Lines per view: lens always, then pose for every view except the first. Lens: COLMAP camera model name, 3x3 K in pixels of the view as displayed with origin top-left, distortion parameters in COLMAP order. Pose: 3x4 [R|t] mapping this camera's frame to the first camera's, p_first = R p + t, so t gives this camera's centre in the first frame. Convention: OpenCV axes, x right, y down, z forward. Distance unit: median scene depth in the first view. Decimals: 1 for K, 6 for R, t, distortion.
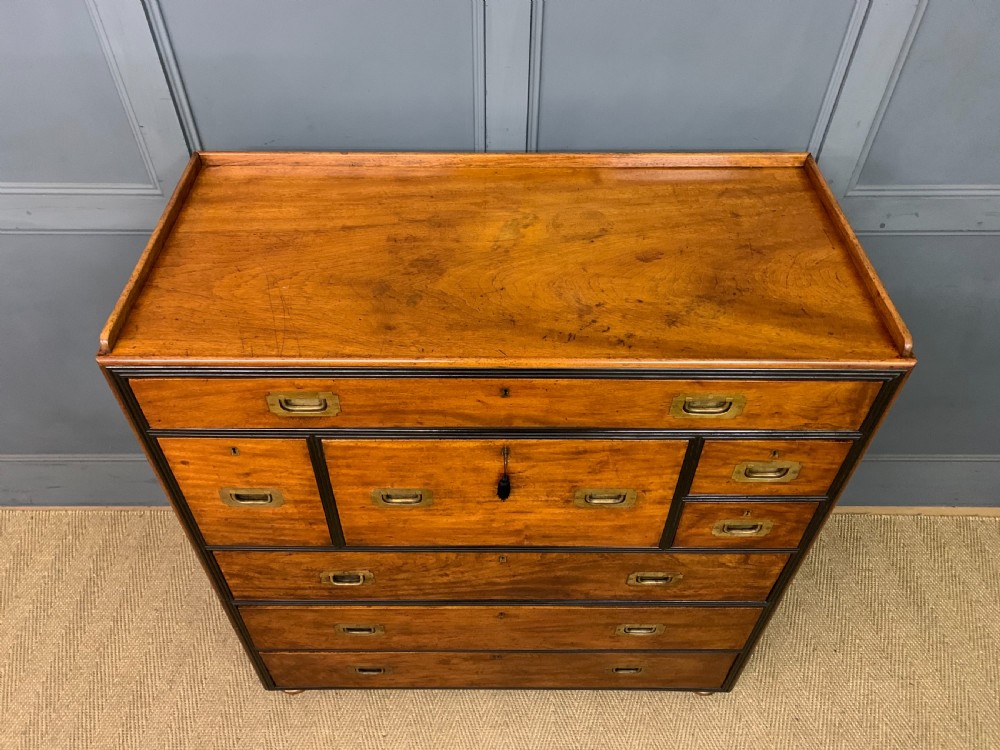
lens RADIAL K [[773.7, 0, 492.8], [0, 773.7, 370.0], [0, 0, 1]] dist [0.039793, -0.036315]
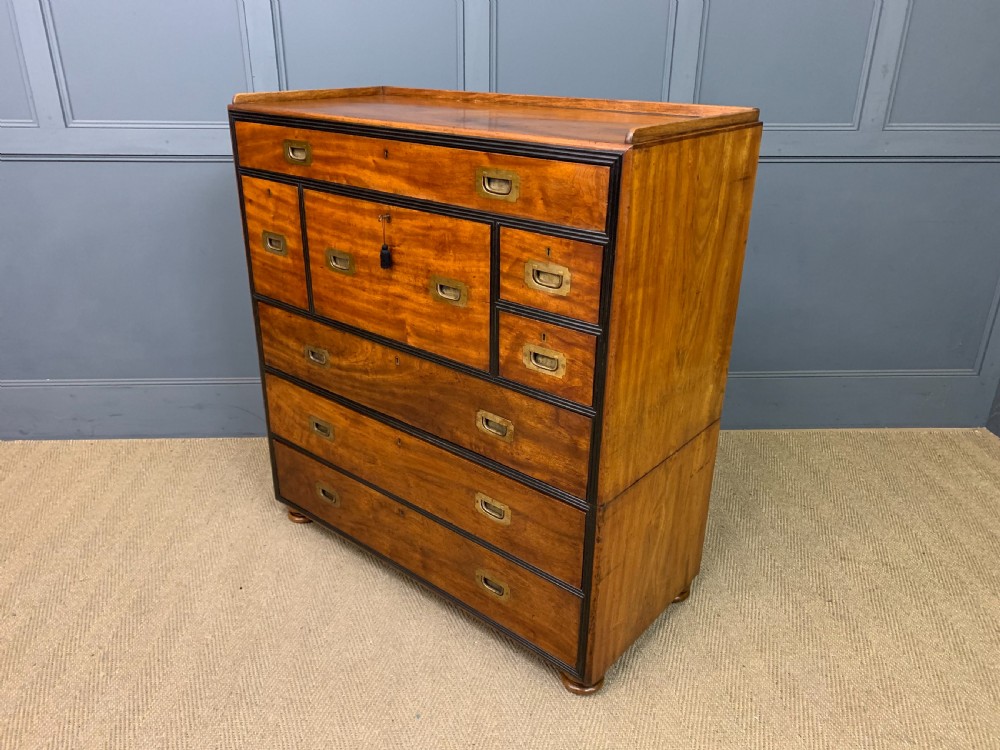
lens RADIAL K [[773.7, 0, 497.6], [0, 773.7, 373.8], [0, 0, 1]] dist [0.039793, -0.036315]
pose [[0.768288, 0.256597, -0.586423, 0.967031], [-0.461930, 0.856459, -0.230432, 0.529989], [0.443119, 0.447925, 0.776537, 0.146551]]
